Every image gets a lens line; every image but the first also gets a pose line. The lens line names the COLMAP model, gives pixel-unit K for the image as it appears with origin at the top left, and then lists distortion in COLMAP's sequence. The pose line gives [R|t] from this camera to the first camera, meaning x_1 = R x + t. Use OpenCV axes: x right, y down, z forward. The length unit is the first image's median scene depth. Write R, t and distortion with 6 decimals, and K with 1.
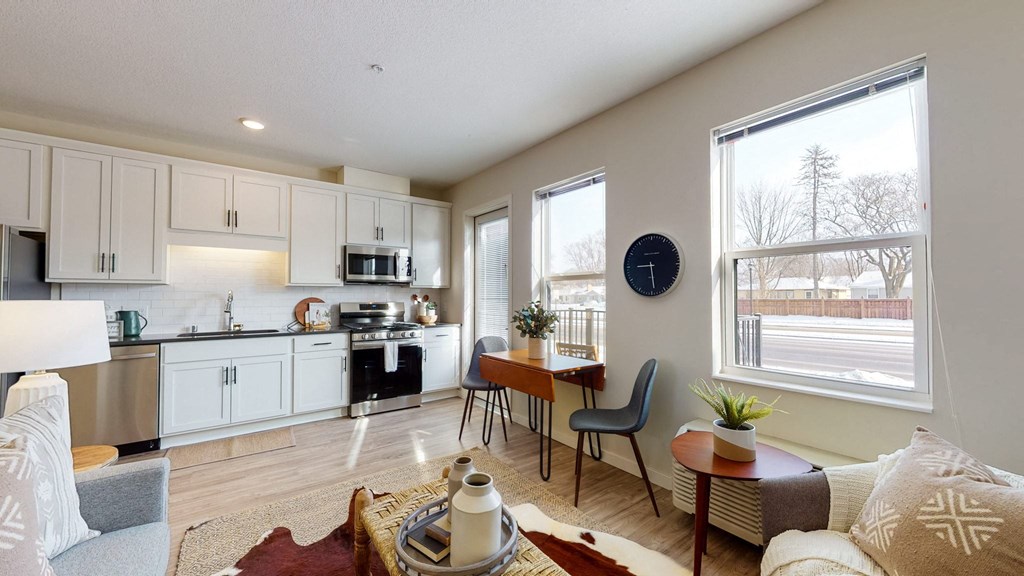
lens RADIAL K [[326.8, 0, 512.0], [0, 326.8, 288.0], [0, 0, 1]] dist [0.000086, -0.000031]
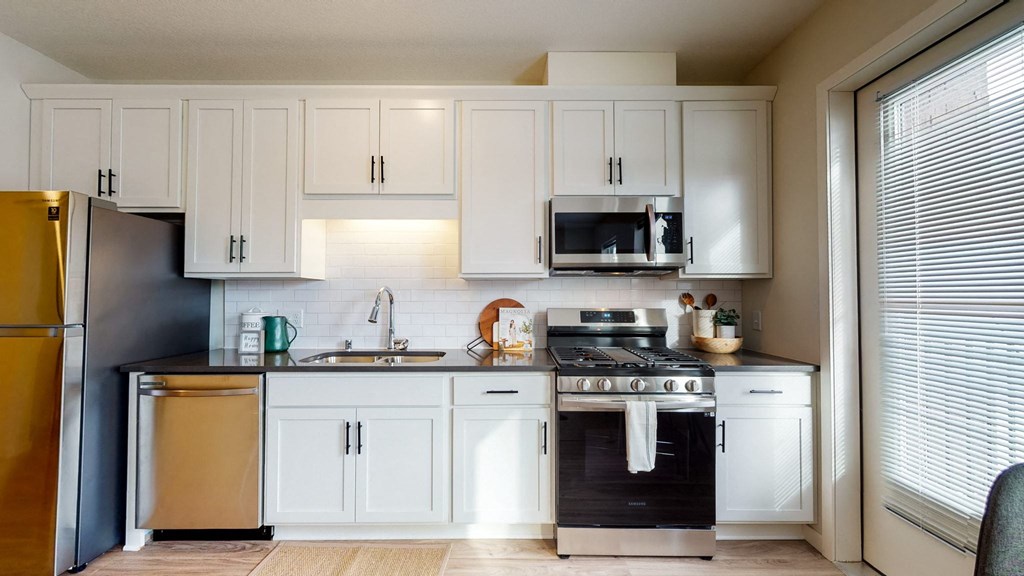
lens RADIAL K [[326.8, 0, 512.0], [0, 326.8, 288.0], [0, 0, 1]] dist [0.000086, -0.000031]
pose [[0.749223, -0.010561, -0.662234, -0.211839], [0.014463, 0.999895, 0.000417, 0.010242], [0.662160, -0.009891, 0.749297, 0.569325]]
